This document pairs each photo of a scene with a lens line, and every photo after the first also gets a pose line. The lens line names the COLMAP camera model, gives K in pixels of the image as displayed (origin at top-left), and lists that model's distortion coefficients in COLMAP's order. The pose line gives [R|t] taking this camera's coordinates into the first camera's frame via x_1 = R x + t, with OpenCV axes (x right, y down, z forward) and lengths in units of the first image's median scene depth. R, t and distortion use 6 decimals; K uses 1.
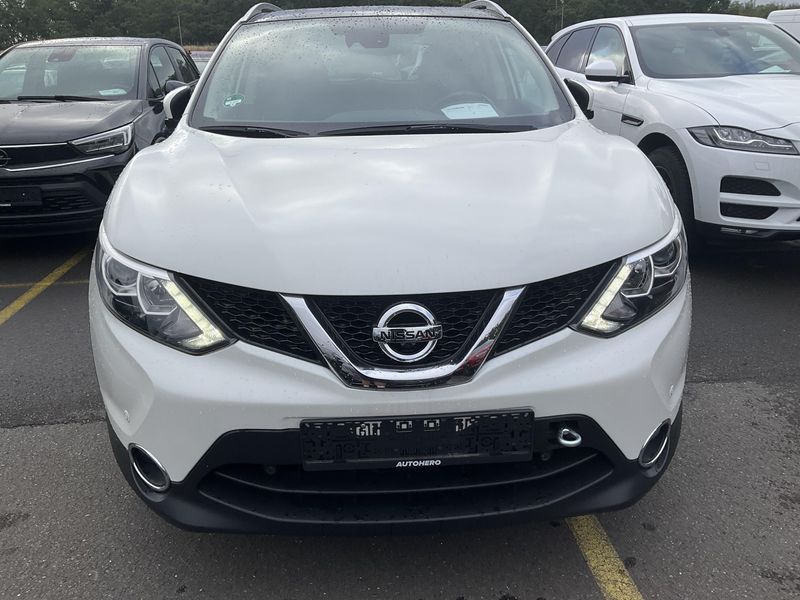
lens RADIAL K [[668.0, 0, 396.7], [0, 668.0, 303.6], [0, 0, 1]] dist [0.049097, -0.078606]
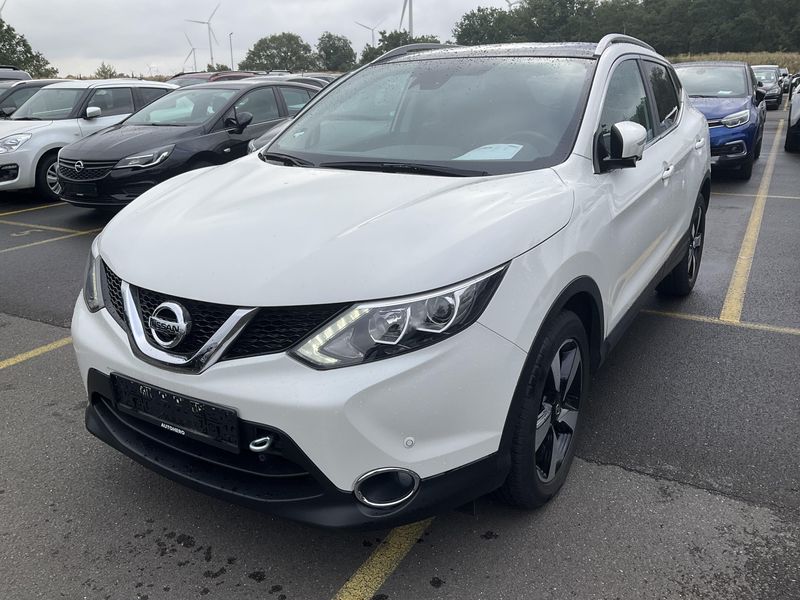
lens RADIAL K [[668.0, 0, 405.4], [0, 668.0, 298.8], [0, 0, 1]] dist [0.049097, -0.078606]
pose [[0.817185, 0.184814, -0.545942, 1.017230], [-0.195326, 0.979948, 0.039365, -0.136755], [0.542271, 0.074468, 0.836897, 0.145937]]
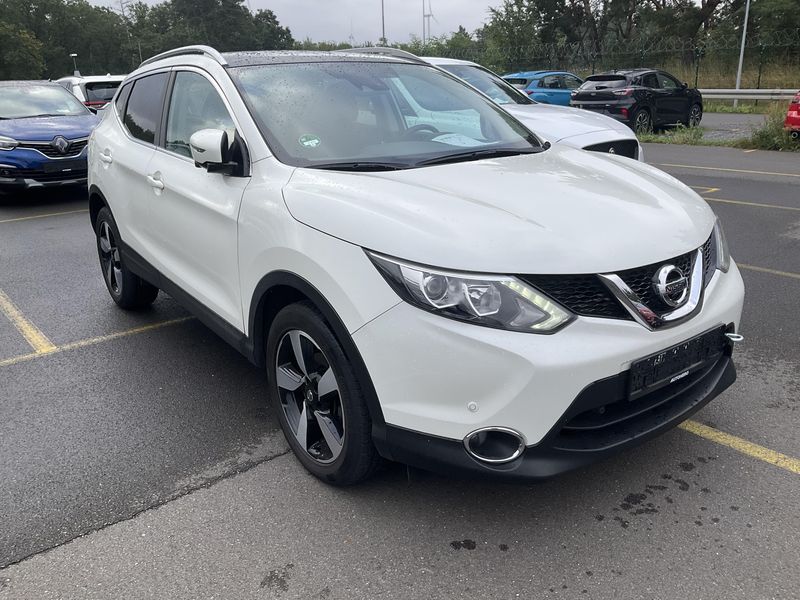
lens RADIAL K [[668.0, 0, 389.7], [0, 668.0, 314.7], [0, 0, 1]] dist [0.049097, -0.078606]
pose [[0.830831, -0.188713, 0.523553, -1.181621], [0.203877, 0.978561, 0.029185, -0.058422], [-0.517836, 0.082492, 0.851493, 0.076805]]
